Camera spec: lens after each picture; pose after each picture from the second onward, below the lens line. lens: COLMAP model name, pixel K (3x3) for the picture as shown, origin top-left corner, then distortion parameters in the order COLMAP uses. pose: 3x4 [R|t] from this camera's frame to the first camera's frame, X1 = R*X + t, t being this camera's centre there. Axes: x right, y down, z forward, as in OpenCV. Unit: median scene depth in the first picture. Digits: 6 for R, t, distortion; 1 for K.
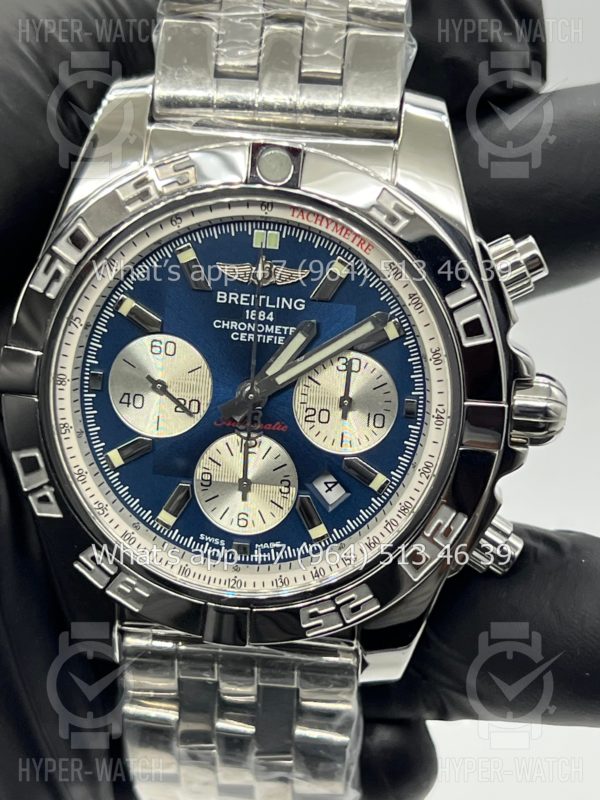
lens RADIAL K [[1955.0, 0, 300.6], [0, 1955.0, 408.3], [0, 0, 1]] dist [0.277033, 0.000000]
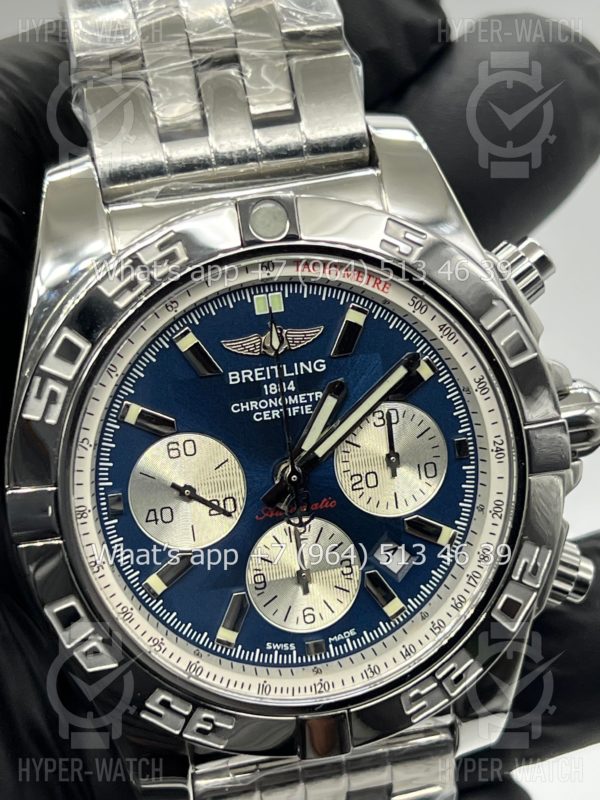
lens RADIAL K [[1955.0, 0, 299.0], [0, 1955.0, 415.8], [0, 0, 1]] dist [0.277033, 0.000000]
pose [[0.946013, -0.235741, 0.222452, -0.213128], [0.240375, 0.970659, 0.006411, -0.038405], [-0.217436, 0.047407, 0.974923, 0.127549]]
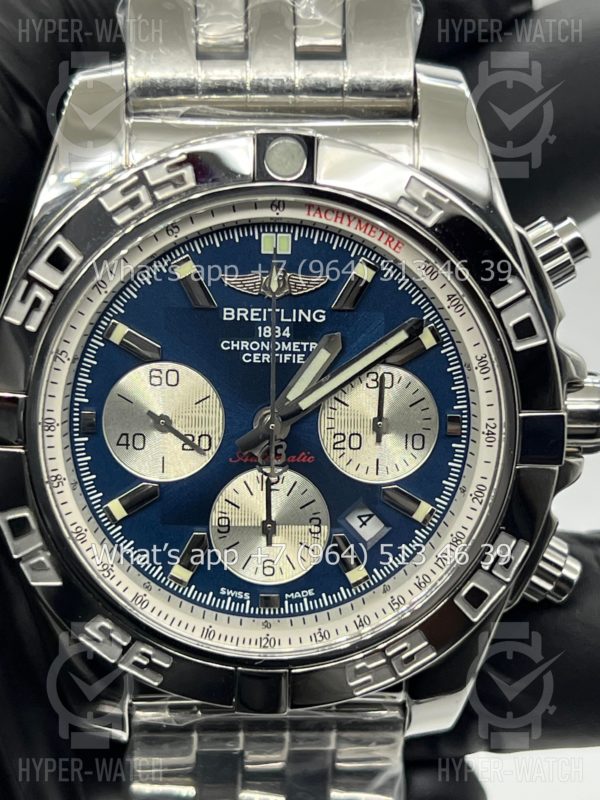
lens RADIAL K [[1955.0, 0, 298.0], [0, 1955.0, 403.2], [0, 0, 1]] dist [0.277033, 0.000000]
pose [[0.990337, -0.080057, 0.113238, -0.110171], [0.077317, 0.996602, 0.028392, -0.039581], [-0.115126, -0.019362, 0.993162, 0.139888]]
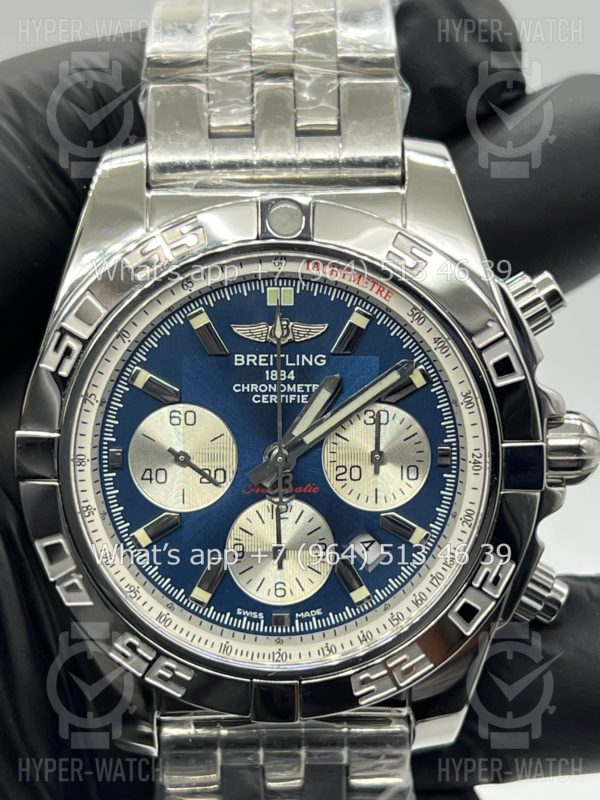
lens RADIAL K [[1955.0, 0, 293.0], [0, 1955.0, 411.5], [0, 0, 1]] dist [0.277033, 0.000000]
pose [[0.993594, -0.090296, 0.067952, -0.081439], [0.094405, 0.993730, -0.059899, 0.028693], [-0.062117, 0.065930, 0.995889, 0.039023]]
